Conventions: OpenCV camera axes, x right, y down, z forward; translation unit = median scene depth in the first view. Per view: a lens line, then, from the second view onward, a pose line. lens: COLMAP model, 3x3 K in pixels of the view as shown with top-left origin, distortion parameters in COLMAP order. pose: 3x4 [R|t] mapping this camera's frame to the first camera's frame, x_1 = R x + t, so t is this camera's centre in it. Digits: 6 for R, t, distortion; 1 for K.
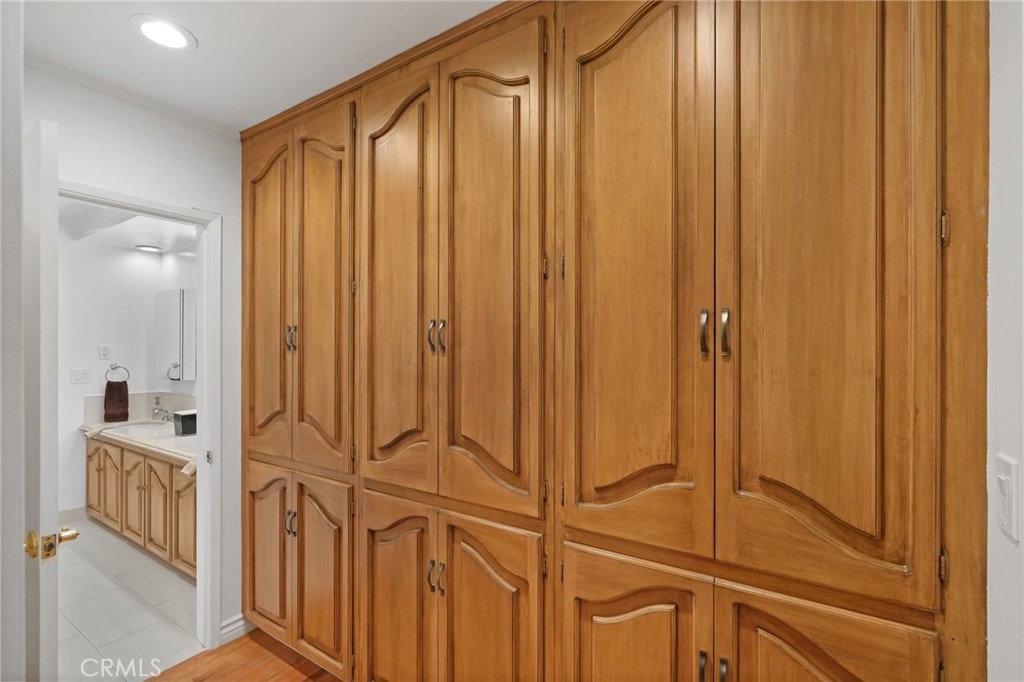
lens RADIAL K [[466.5, 0, 507.7], [0, 466.5, 346.2], [0, 0, 1]] dist [-0.003442, 0.000454]
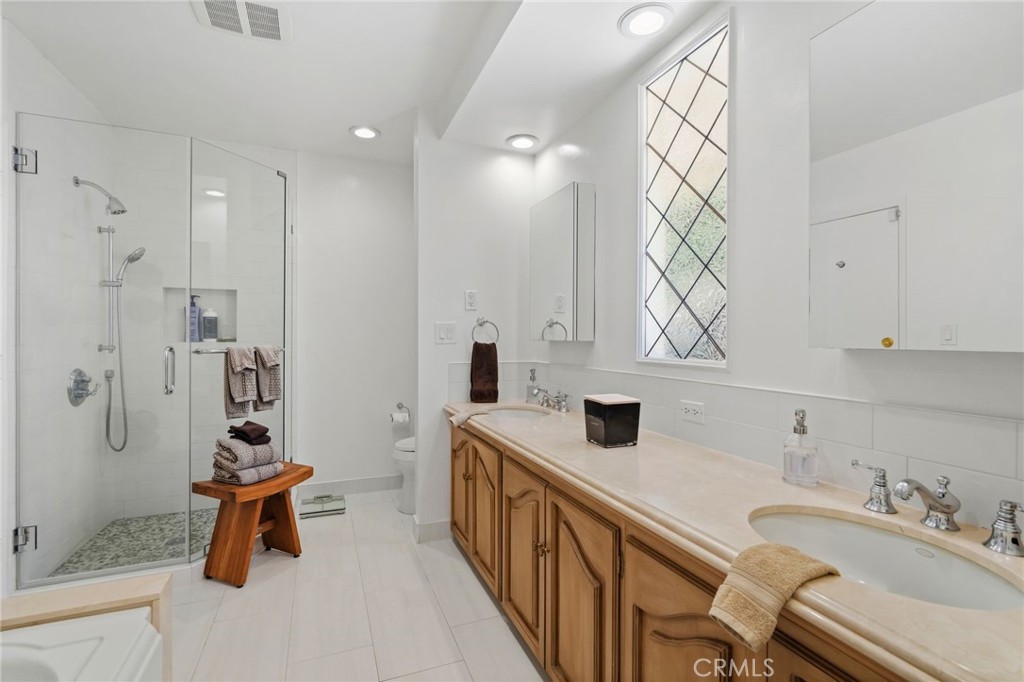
lens RADIAL K [[466.5, 0, 514.4], [0, 466.5, 338.4], [0, 0, 1]] dist [-0.003442, 0.000454]
pose [[0.830075, 0.000517, -0.557651, -0.448925], [0.001936, 0.999991, 0.003809, 0.069773], [0.557648, -0.004241, 0.830067, 0.486120]]
